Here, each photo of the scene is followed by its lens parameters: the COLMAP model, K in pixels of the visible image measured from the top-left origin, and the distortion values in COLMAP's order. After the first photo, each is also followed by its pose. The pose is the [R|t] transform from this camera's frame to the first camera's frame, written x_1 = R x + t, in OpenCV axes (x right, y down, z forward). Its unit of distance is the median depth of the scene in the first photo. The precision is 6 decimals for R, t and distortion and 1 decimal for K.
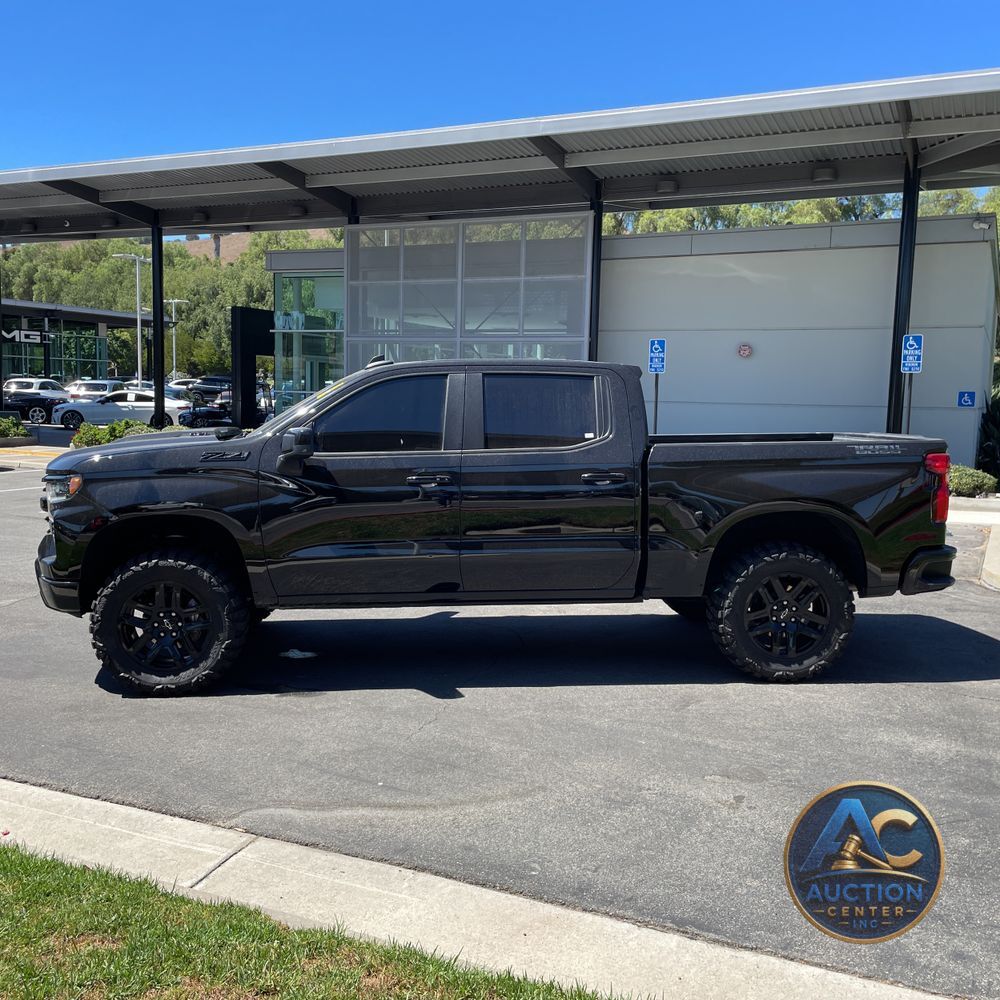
lens RADIAL K [[1002.7, 0, 501.3], [0, 1002.7, 521.6], [0, 0, 1]] dist [0.086142, -0.133675]
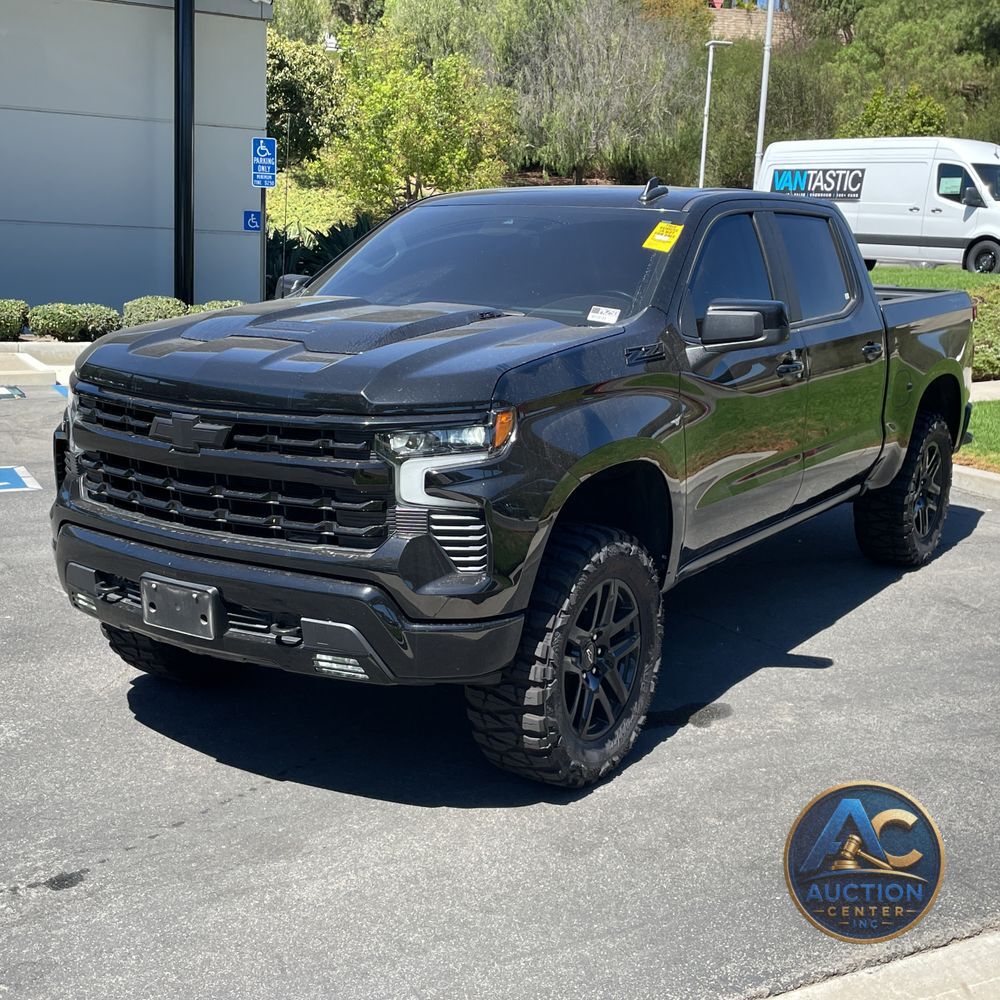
lens RADIAL K [[1371.6, 0, 482.9], [0, 1371.6, 501.0], [0, 0, 1]] dist [0.062049, -0.090946]
pose [[0.609371, -0.147226, 0.779096, -0.289452], [0.073447, 0.988866, 0.129419, -0.027120], [-0.789476, -0.021642, 0.613400, 0.174088]]
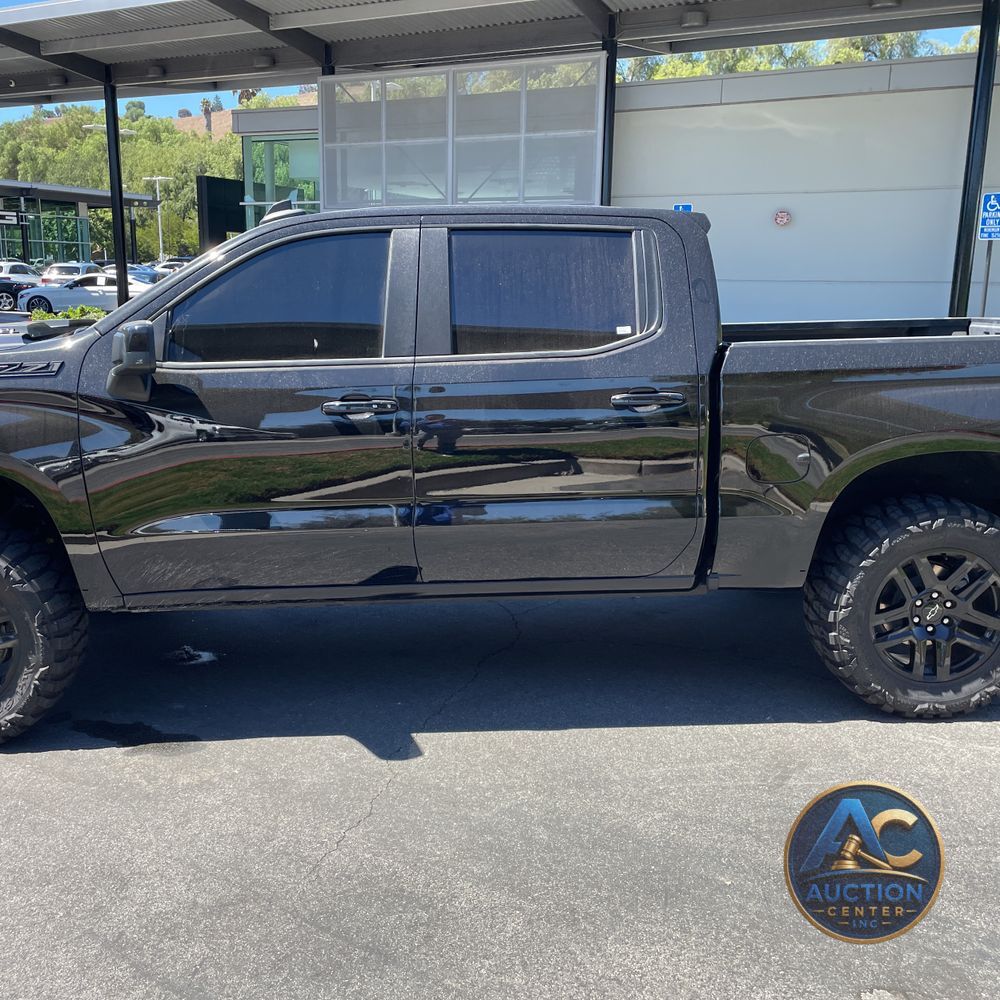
lens RADIAL K [[1012.5, 0, 486.6], [0, 1012.5, 497.8], [0, 0, 1]] dist [0.090798, -0.130989]
pose [[0.999817, -0.005902, -0.018191, 0.004537], [0.007492, 0.996035, 0.088646, -0.012139], [0.017596, -0.088766, 0.995897, 0.114890]]
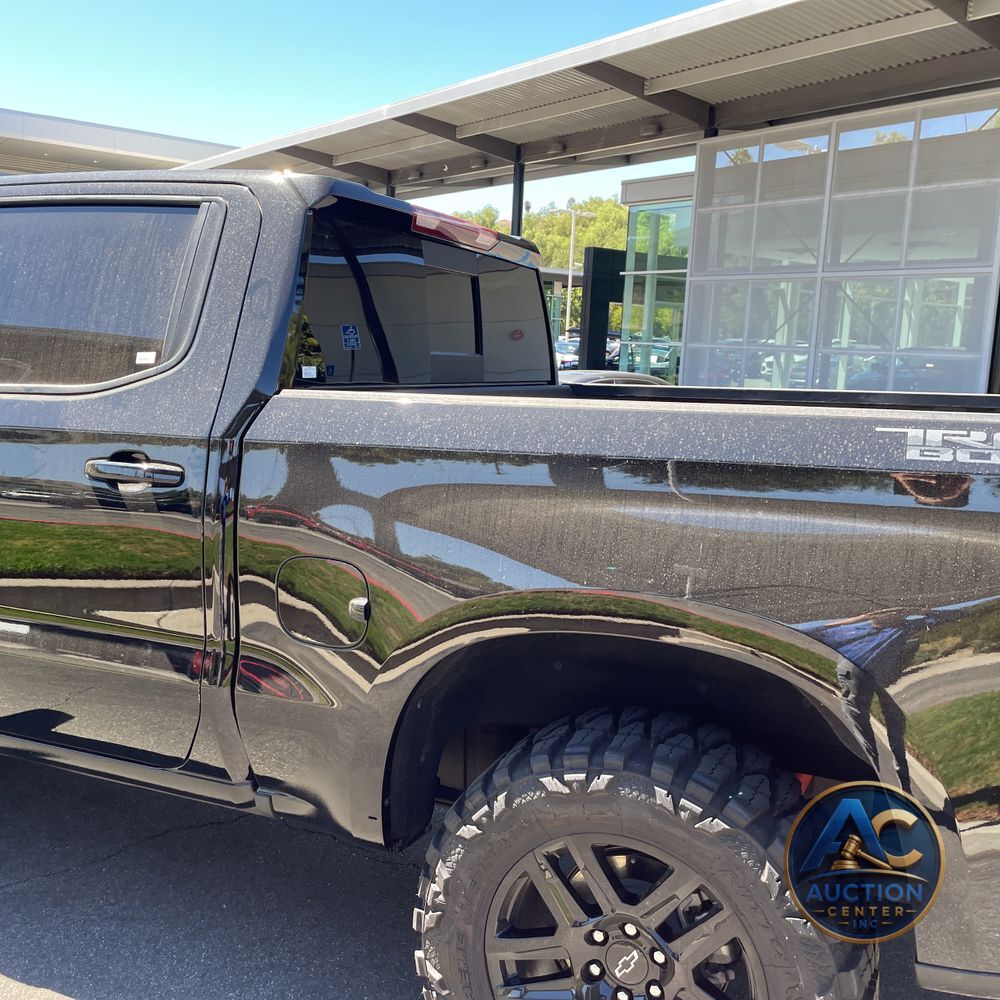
lens RADIAL K [[1012.5, 0, 486.6], [0, 1012.5, 497.8], [0, 0, 1]] dist [0.090798, -0.130989]
pose [[0.888505, 0.088139, -0.450324, 0.116146], [-0.083029, 0.996061, 0.031132, -0.017289], [0.451293, 0.009729, 0.892323, 0.221232]]
